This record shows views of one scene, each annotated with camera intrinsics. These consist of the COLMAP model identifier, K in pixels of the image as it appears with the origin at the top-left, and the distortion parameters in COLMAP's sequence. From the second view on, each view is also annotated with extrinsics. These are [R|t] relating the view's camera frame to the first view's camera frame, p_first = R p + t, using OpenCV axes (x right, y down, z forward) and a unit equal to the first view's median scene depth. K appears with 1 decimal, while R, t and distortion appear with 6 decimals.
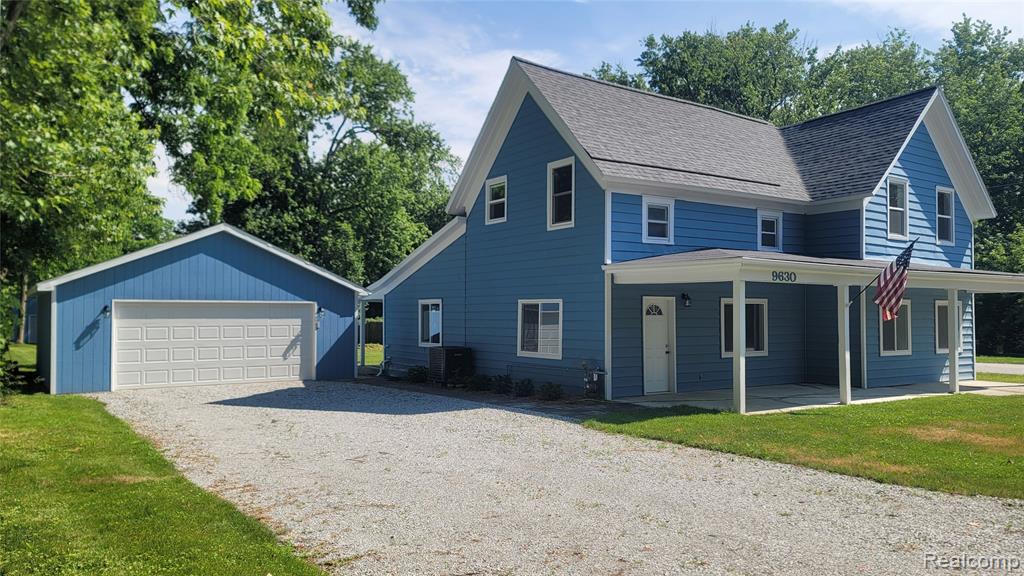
lens RADIAL K [[746.6, 0, 512.0], [0, 746.6, 288.0], [0, 0, 1]] dist [0.005676, 0.002188]
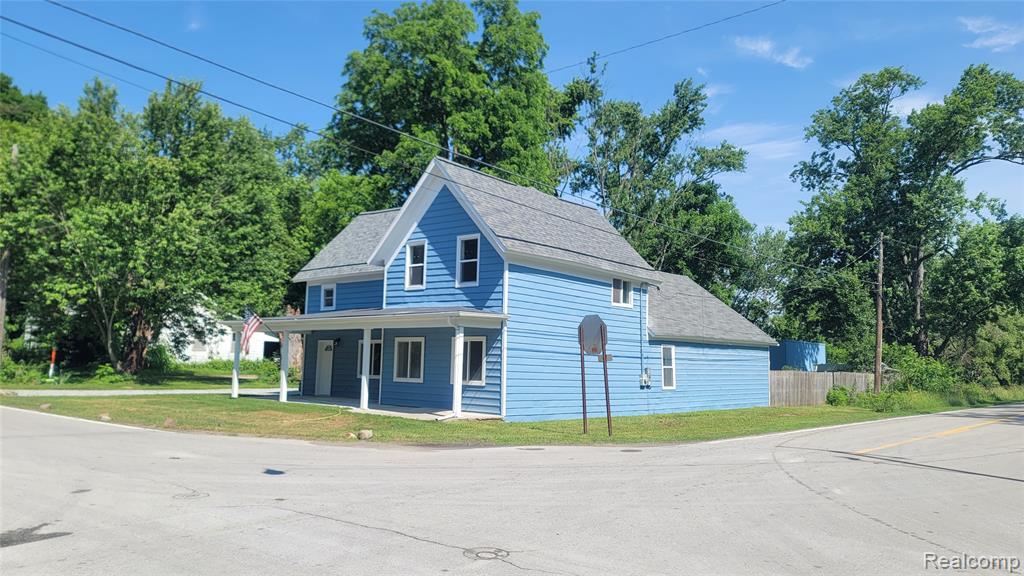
lens RADIAL K [[746.6, 0, 512.0], [0, 746.6, 288.0], [0, 0, 1]] dist [0.005676, 0.002188]
pose [[0.266623, -0.094948, -0.959112, 2.637808], [0.007369, 0.995307, -0.096483, 0.082074], [0.963773, 0.018657, 0.266072, 1.231179]]
